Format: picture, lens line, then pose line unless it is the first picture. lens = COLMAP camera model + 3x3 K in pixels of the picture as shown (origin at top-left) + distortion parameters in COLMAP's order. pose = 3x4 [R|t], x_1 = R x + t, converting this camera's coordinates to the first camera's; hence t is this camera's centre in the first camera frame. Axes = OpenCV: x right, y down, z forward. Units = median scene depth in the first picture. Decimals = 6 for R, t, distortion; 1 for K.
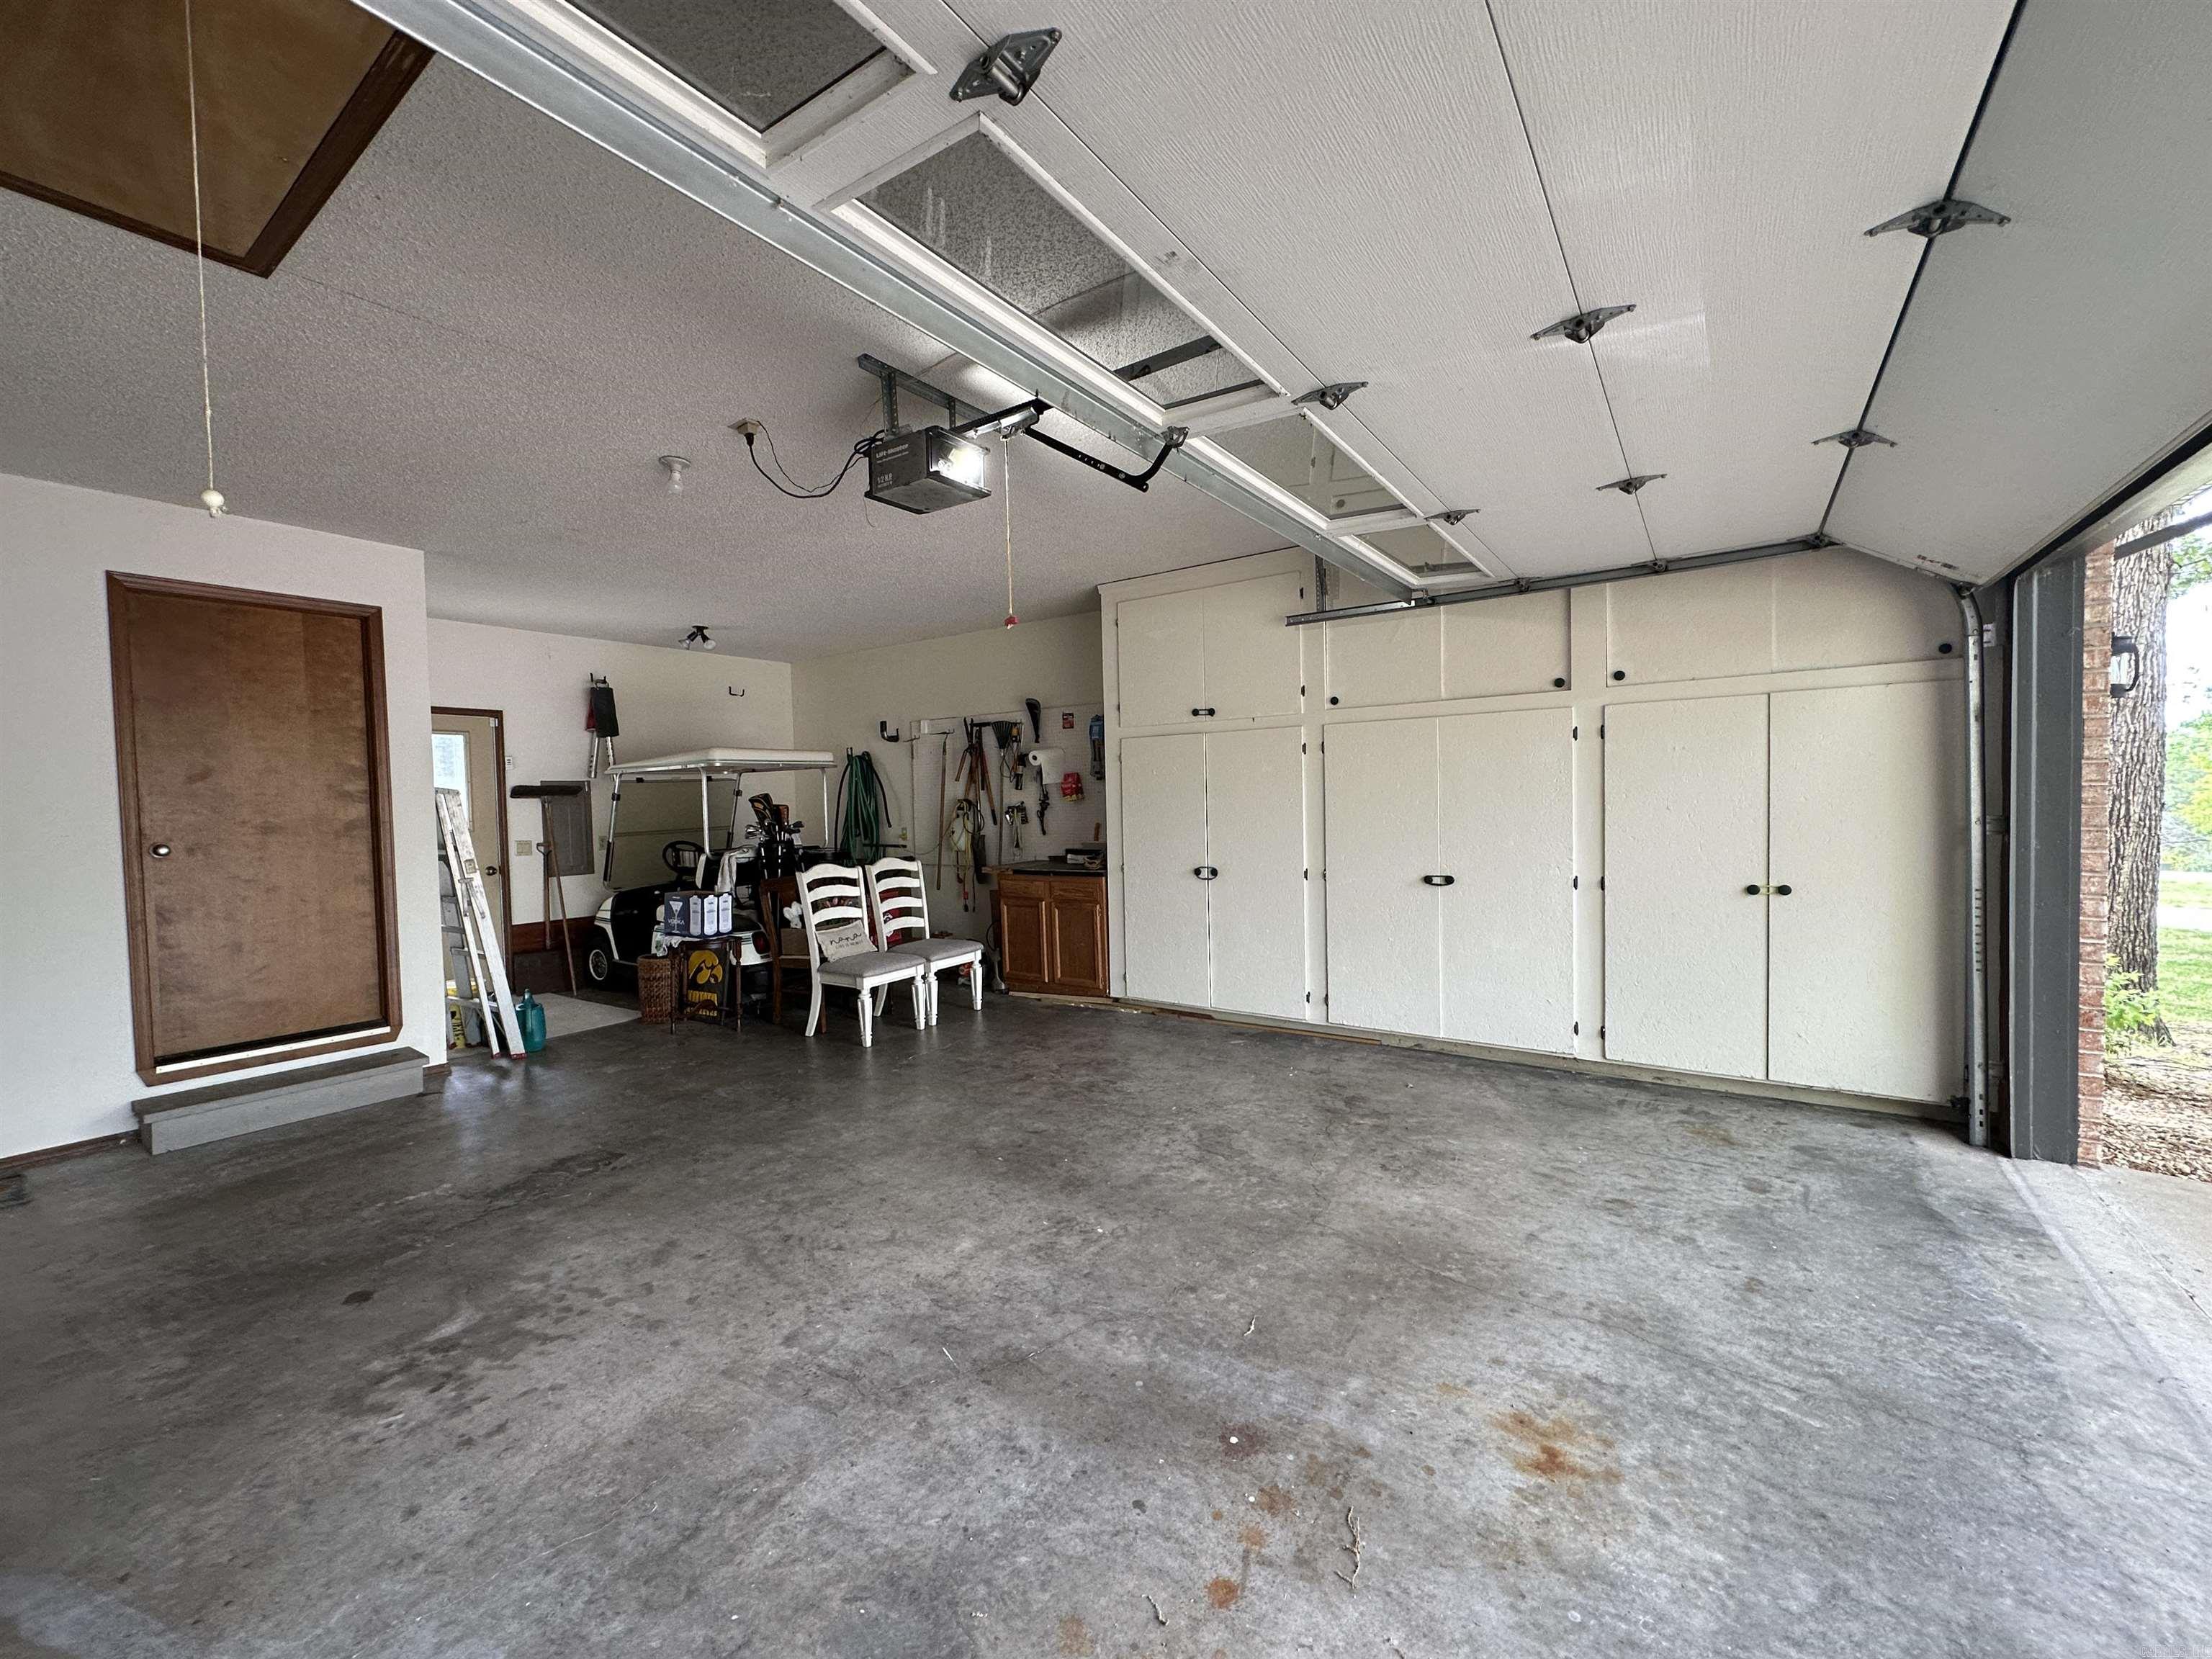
lens RADIAL K [[880.3, 0, 1101.8], [0, 880.3, 830.0], [0, 0, 1]] dist [-0.001996, 0.000472]
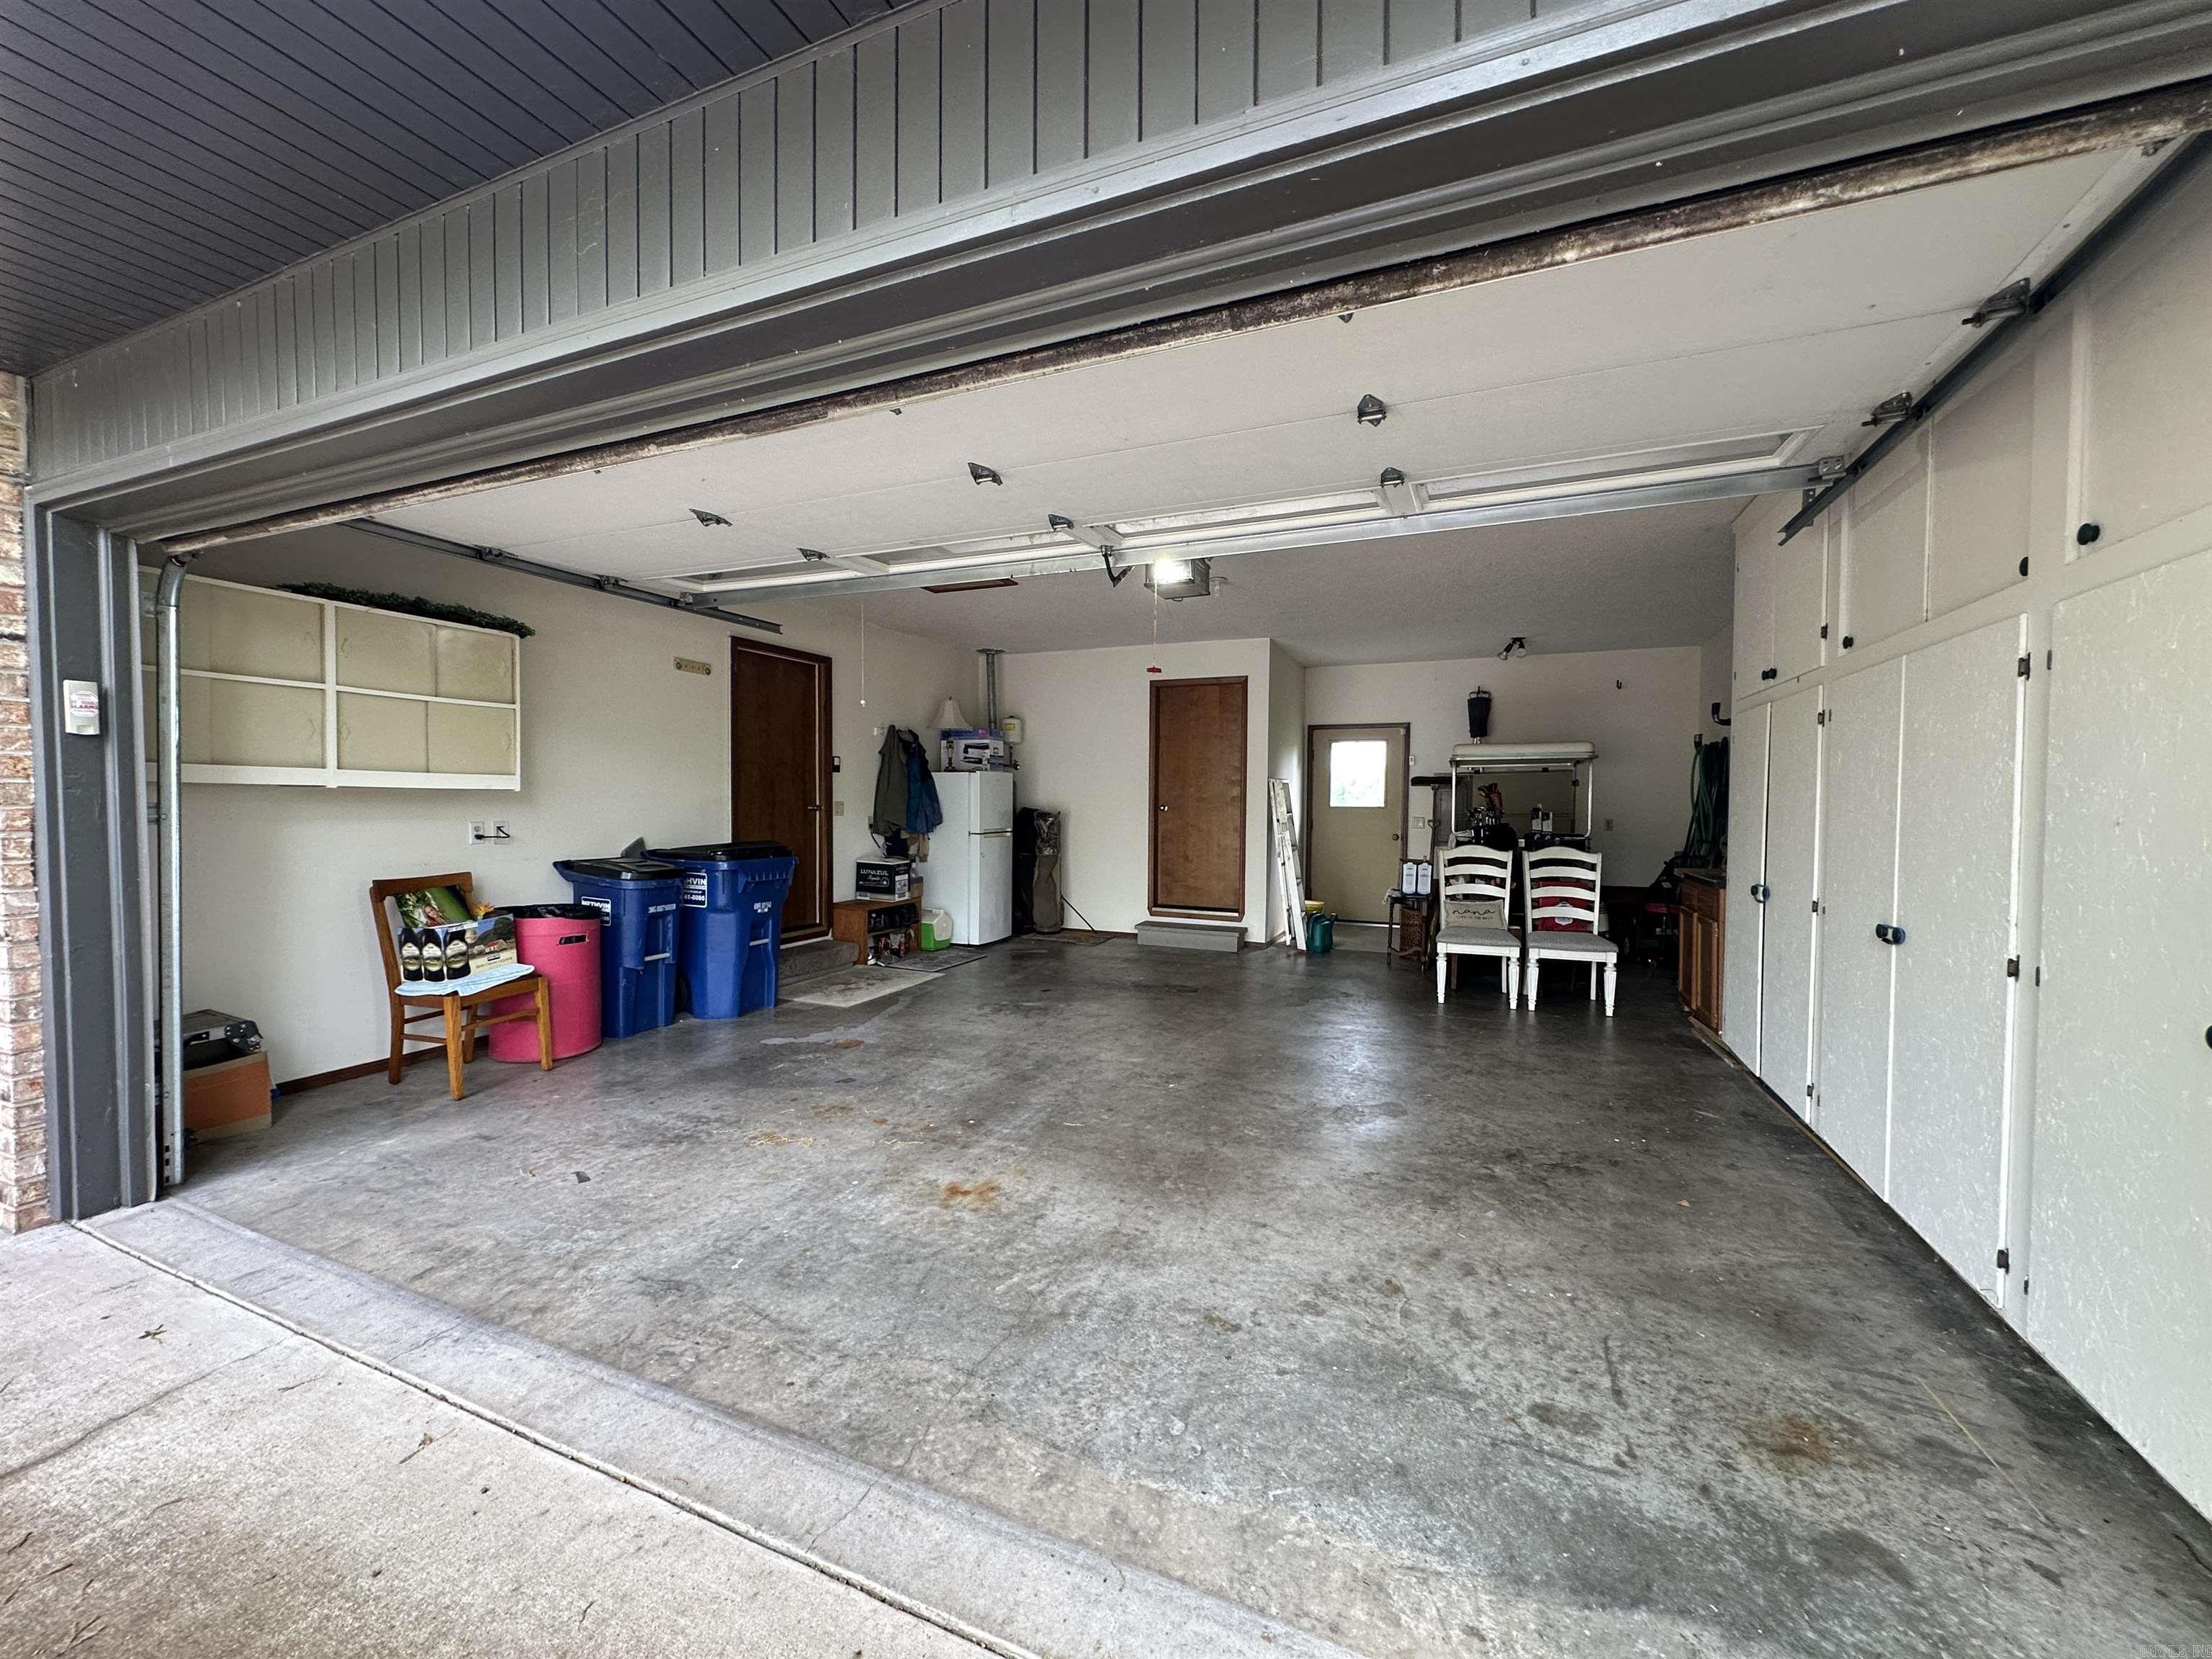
lens RADIAL K [[880.3, 0, 1101.8], [0, 880.3, 830.0], [0, 0, 1]] dist [-0.001996, 0.000472]
pose [[0.199784, 0.056721, -0.978197, 1.395478], [-0.046343, 0.997753, 0.048390, -0.026960], [0.978743, 0.035665, 0.201964, 0.597730]]
